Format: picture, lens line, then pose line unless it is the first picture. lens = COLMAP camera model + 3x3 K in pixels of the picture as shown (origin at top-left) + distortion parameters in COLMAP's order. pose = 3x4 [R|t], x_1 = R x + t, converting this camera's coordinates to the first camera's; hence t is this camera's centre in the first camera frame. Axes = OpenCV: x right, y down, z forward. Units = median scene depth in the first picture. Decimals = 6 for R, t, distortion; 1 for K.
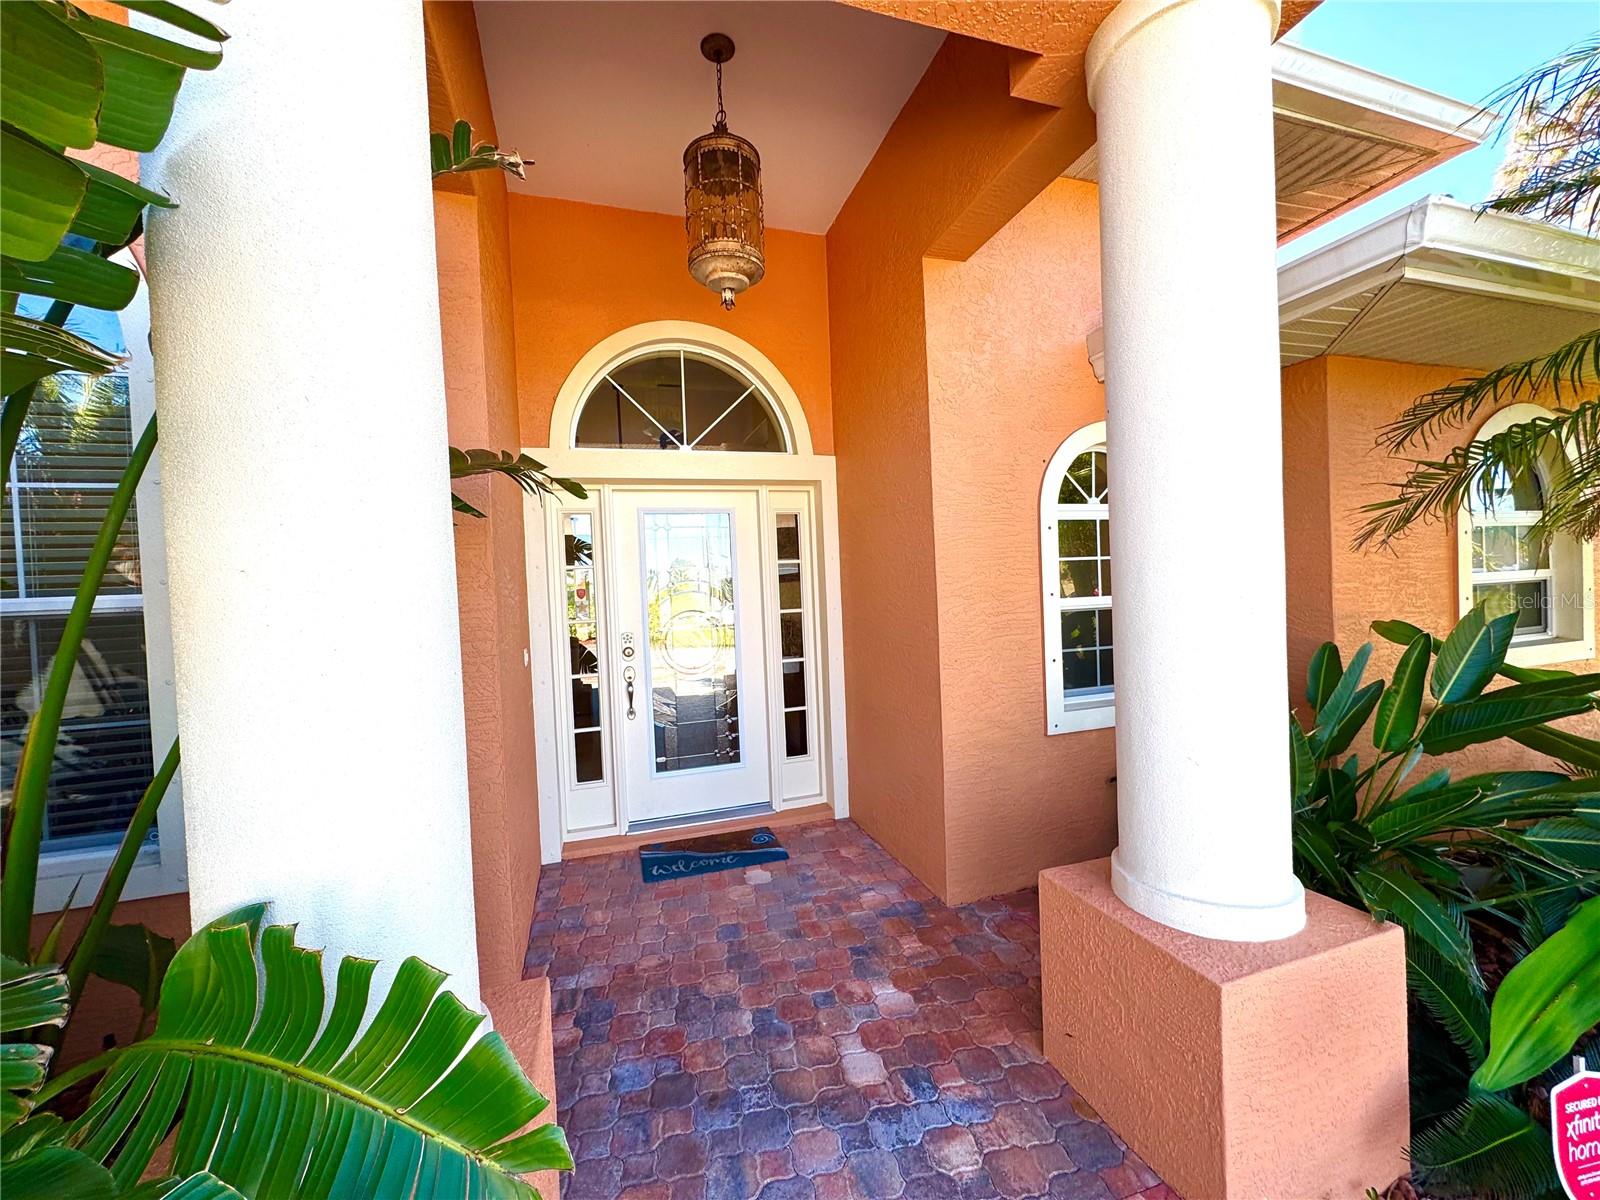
lens RADIAL K [[633.3, 0, 800.0], [0, 633.3, 600.0], [0, 0, 1]] dist [-0.001065, -0.000124]
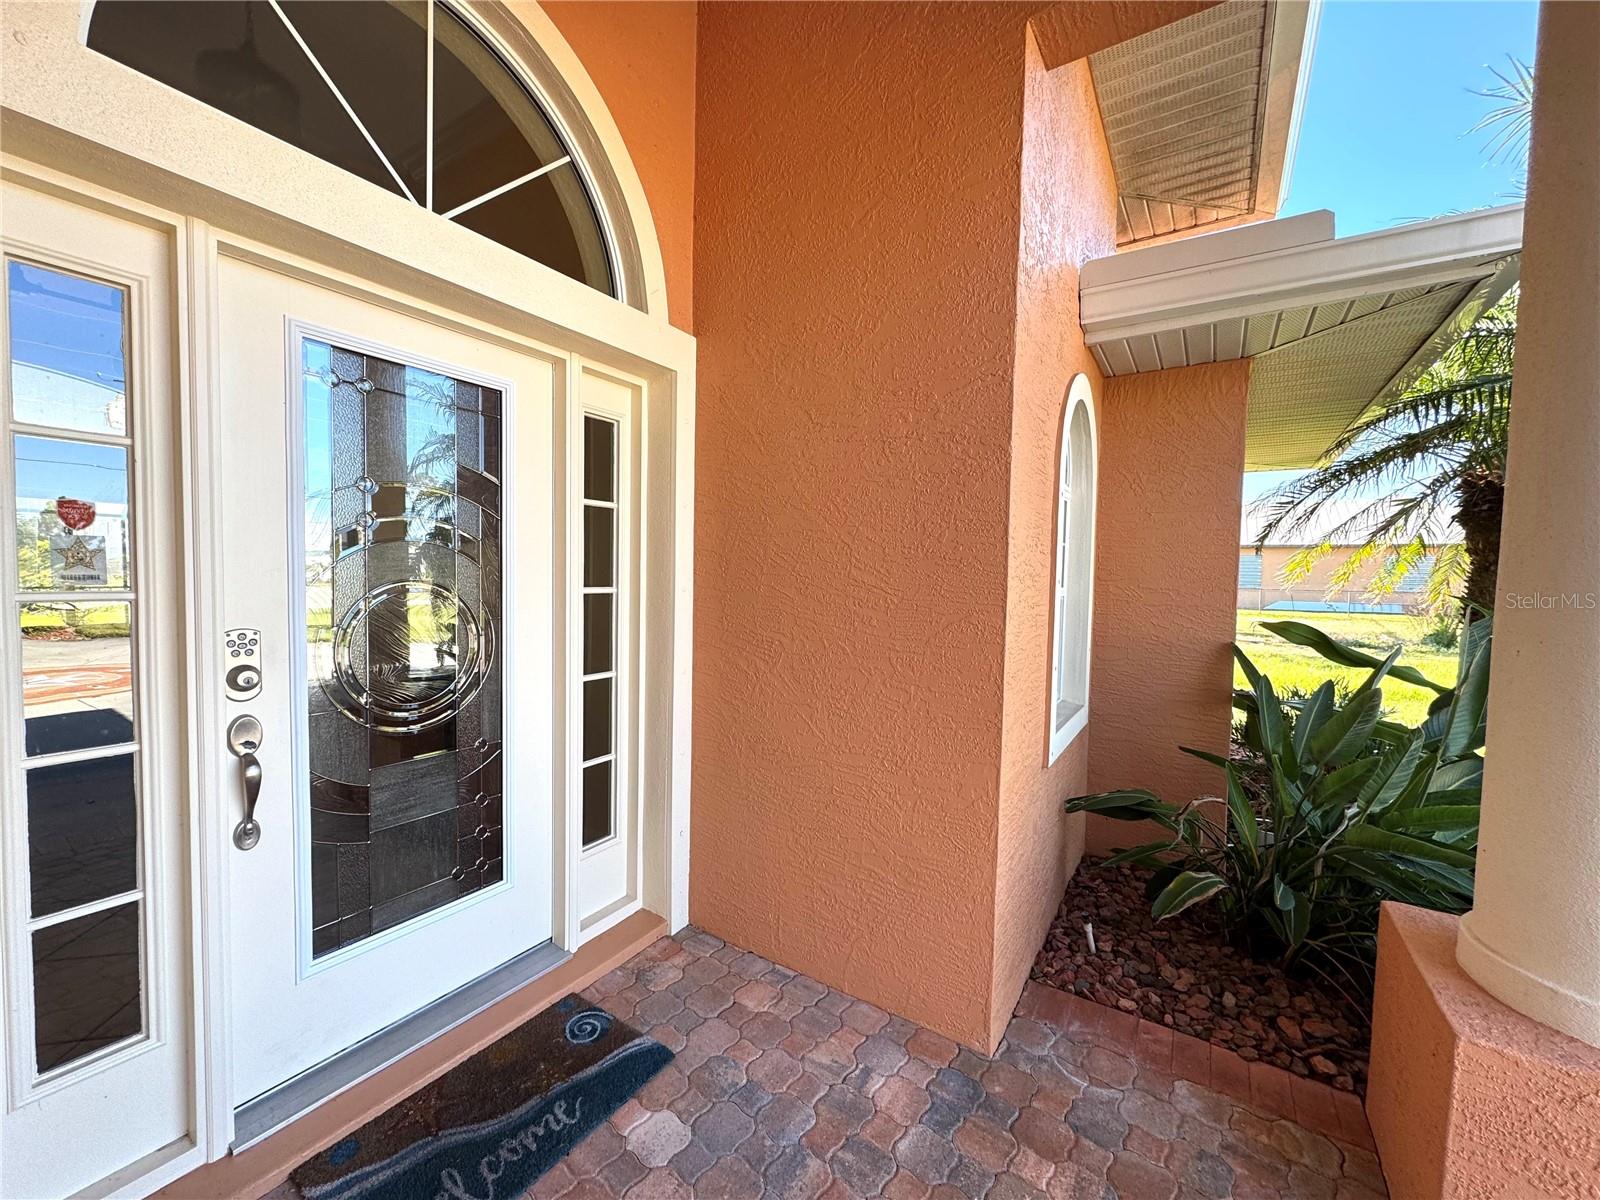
lens RADIAL K [[633.3, 0, 800.0], [0, 633.3, 600.0], [0, 0, 1]] dist [-0.001065, -0.000124]
pose [[0.769831, 0.029984, 0.637543, -0.258643], [-0.042330, 0.999095, 0.004124, 0.017932], [-0.636843, -0.030162, 0.770404, 0.485323]]
